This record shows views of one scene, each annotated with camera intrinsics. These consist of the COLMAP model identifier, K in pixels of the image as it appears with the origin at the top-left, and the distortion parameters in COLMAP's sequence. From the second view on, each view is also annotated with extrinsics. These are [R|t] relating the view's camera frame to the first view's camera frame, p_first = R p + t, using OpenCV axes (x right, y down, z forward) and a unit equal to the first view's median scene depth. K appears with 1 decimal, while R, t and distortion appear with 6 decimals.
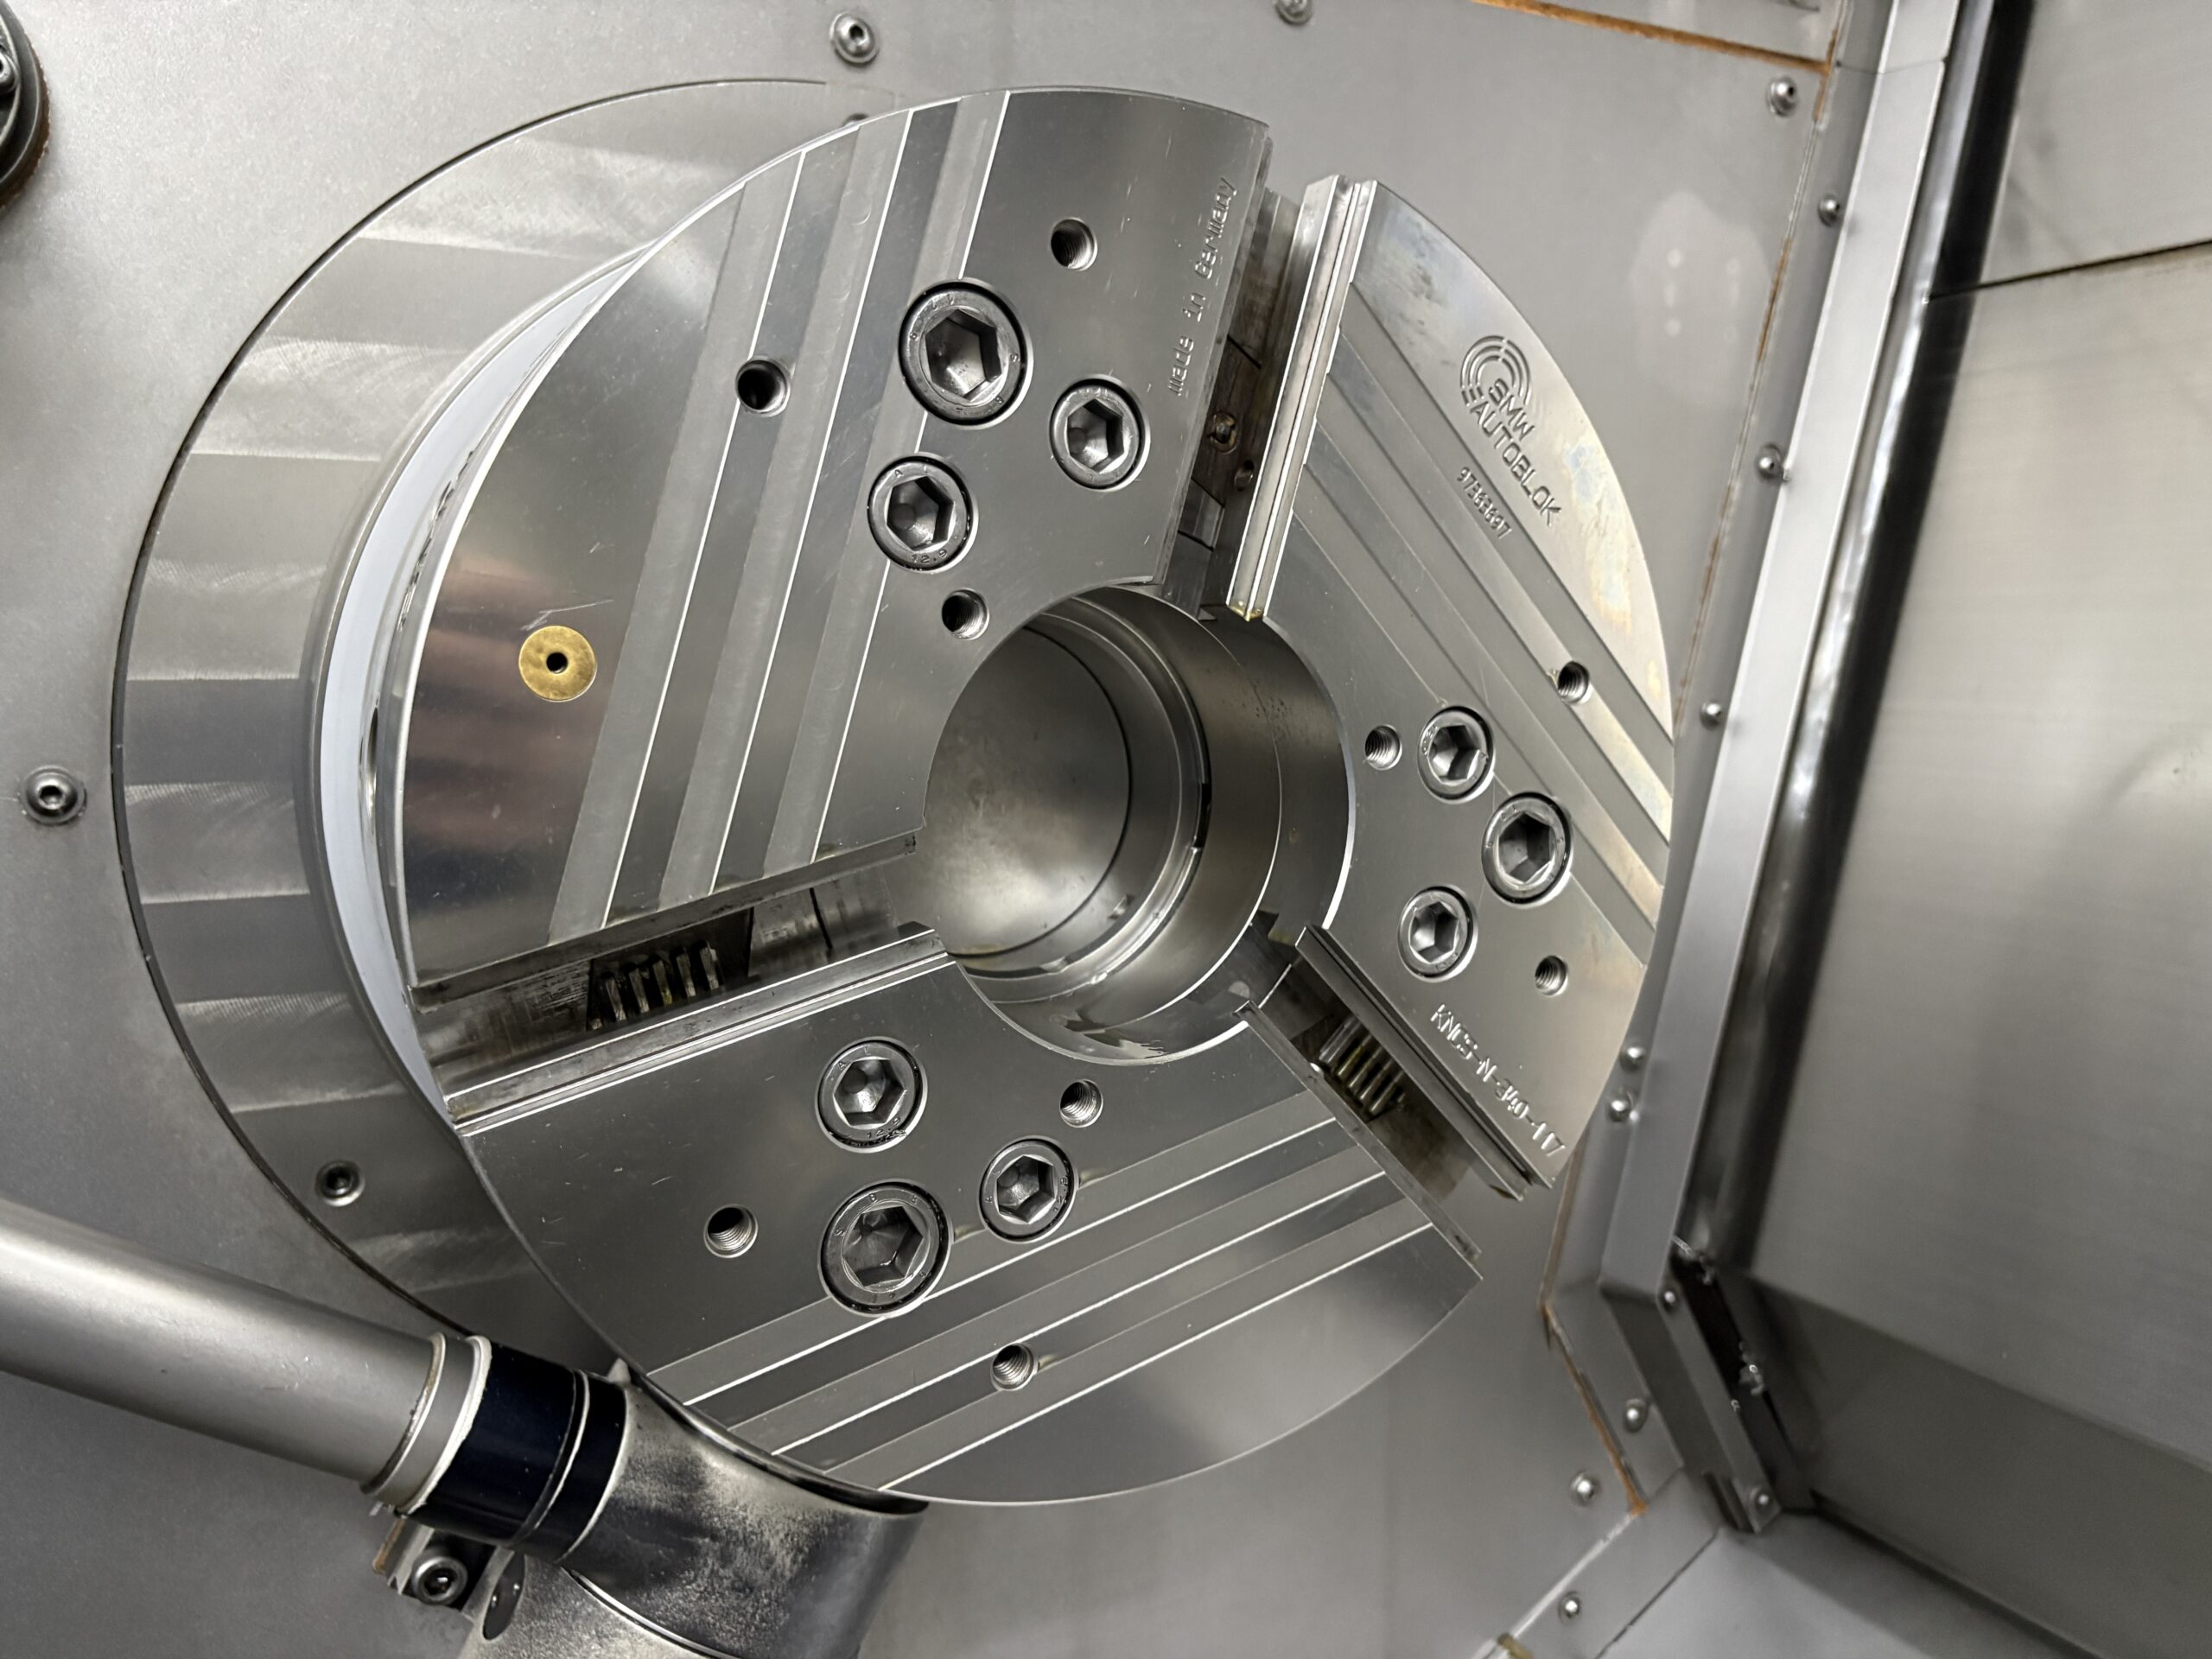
lens RADIAL K [[1723.0, 0, 1079.9], [0, 1723.0, 828.2], [0, 0, 1]] dist [0.060171, -0.093871]
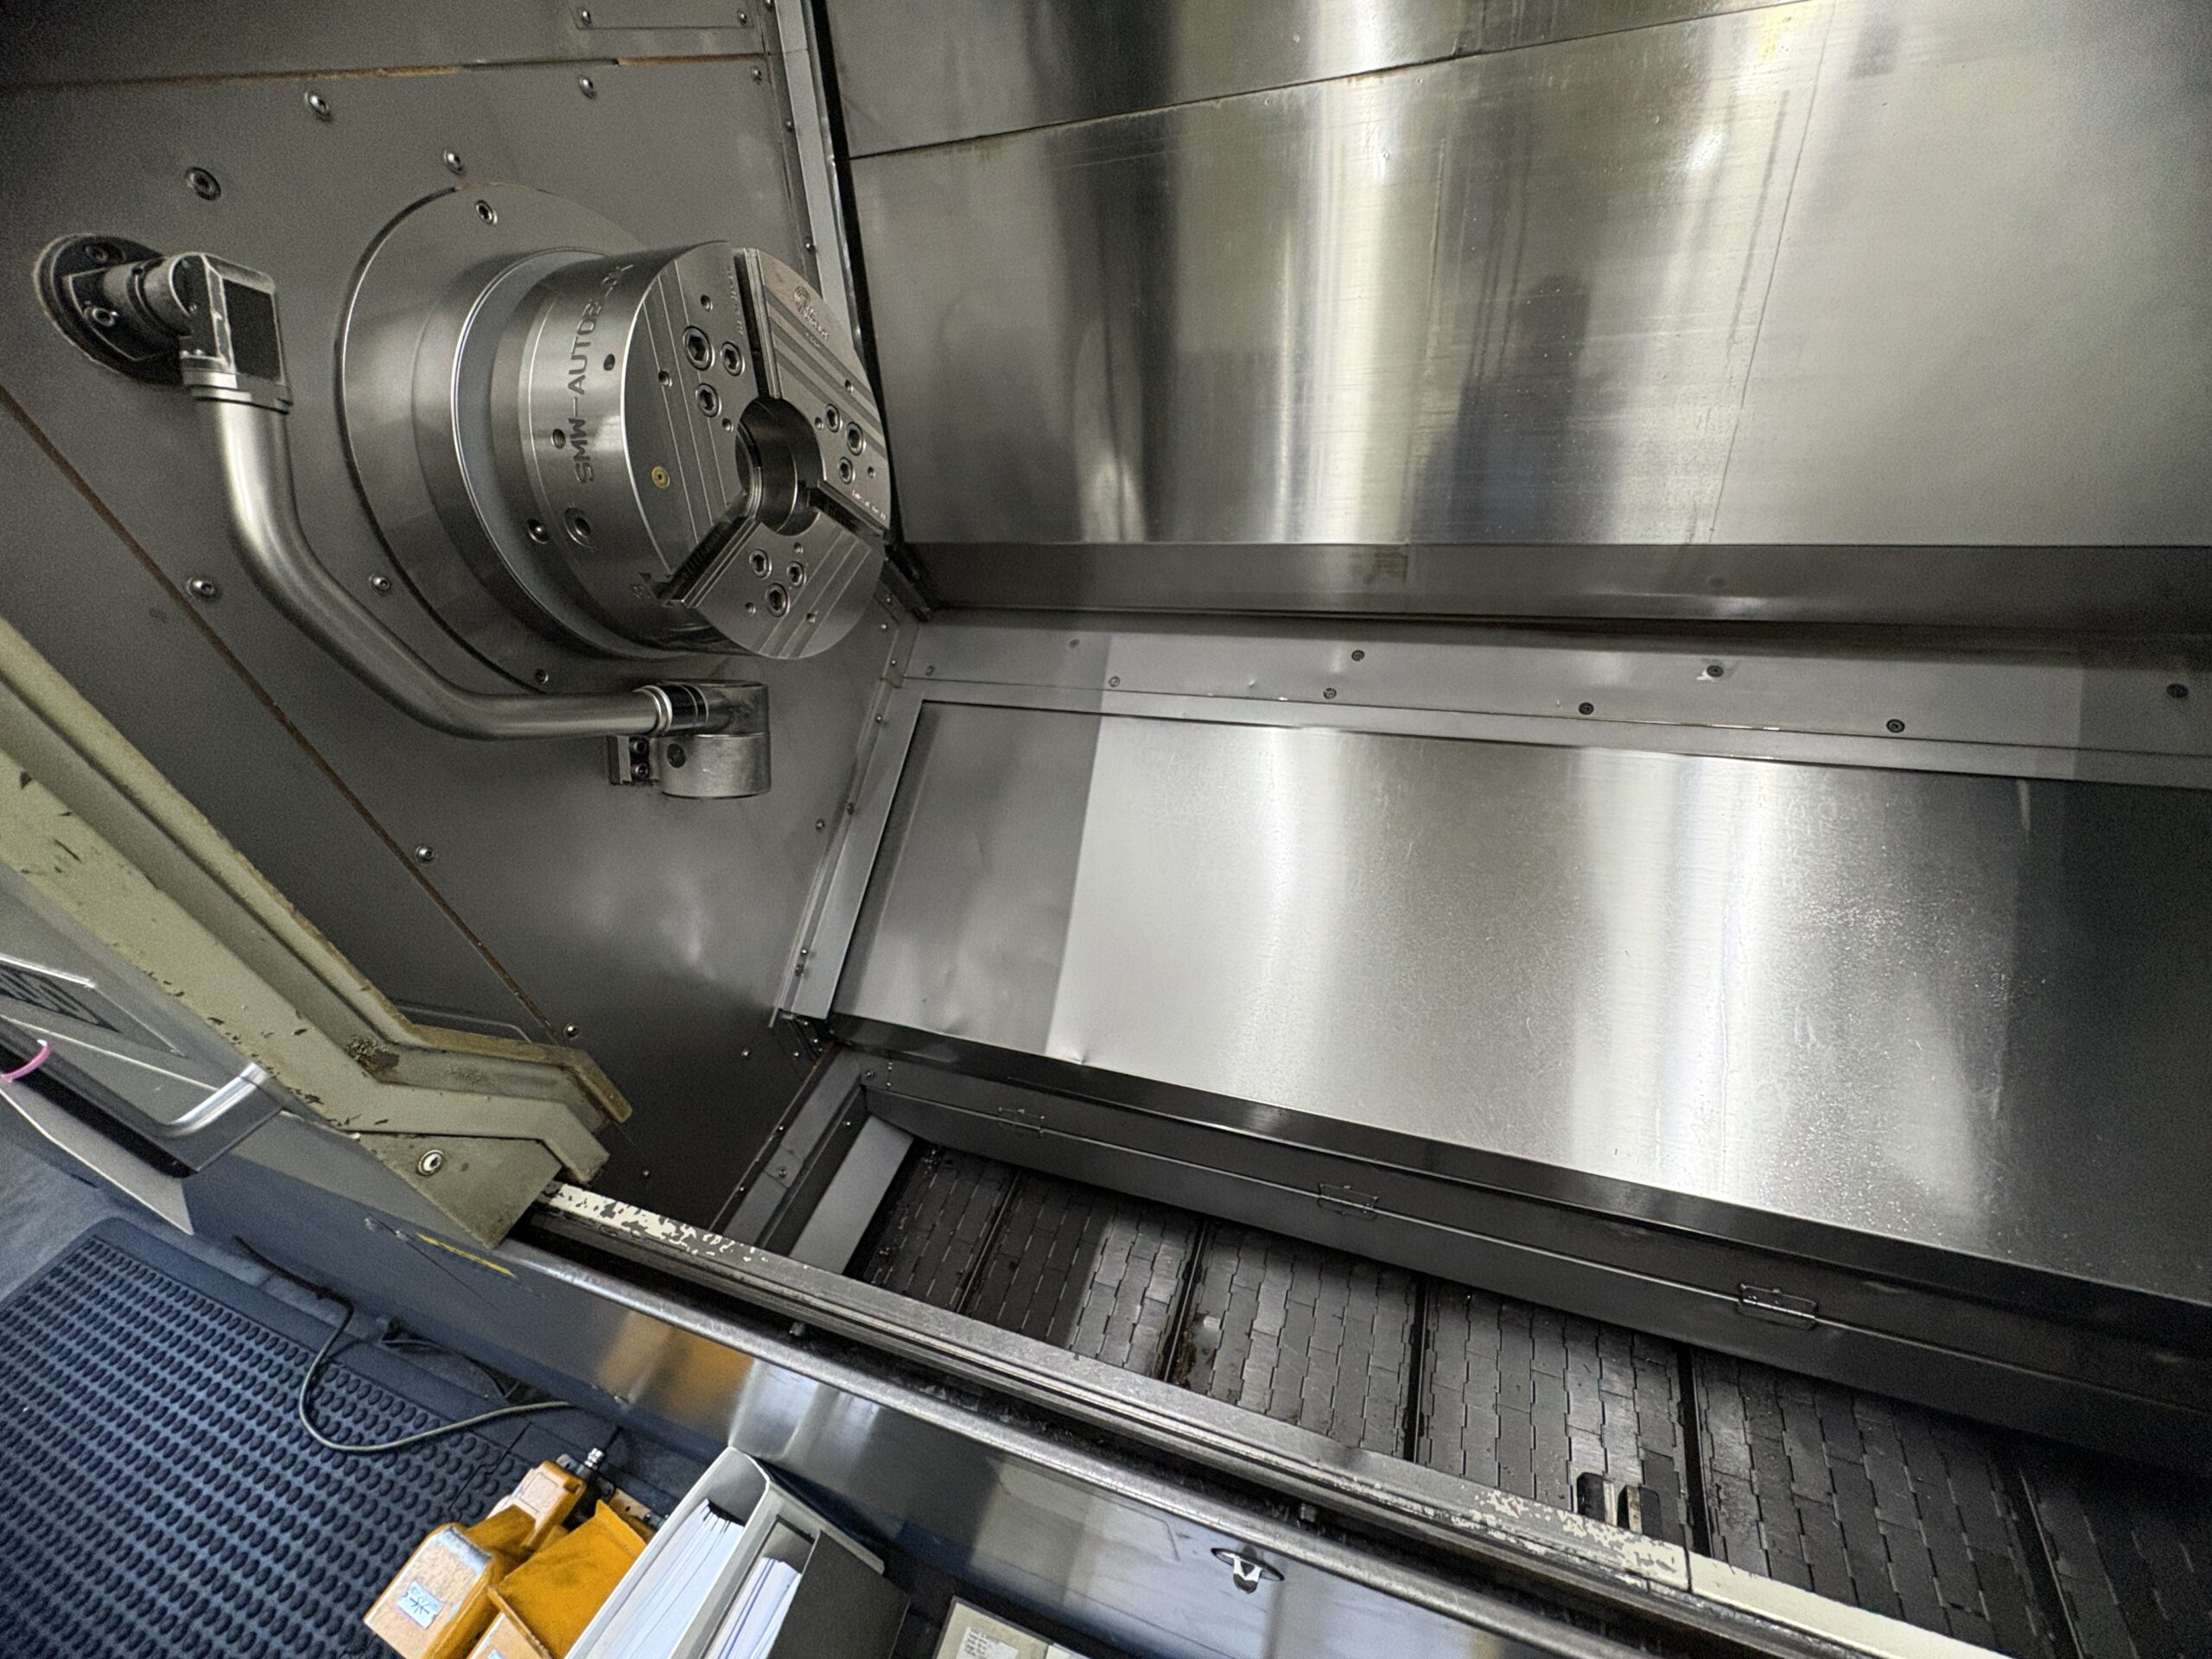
lens RADIAL K [[878.9, 0, 1104.6], [0, 878.9, 828.6], [0, 0, 1]] dist [0.000969, -0.000005]
pose [[0.708774, -0.521509, 0.475044, -0.644427], [0.214270, 0.800744, 0.559372, -0.242217], [-0.672107, -0.294681, 0.679291, -0.815978]]
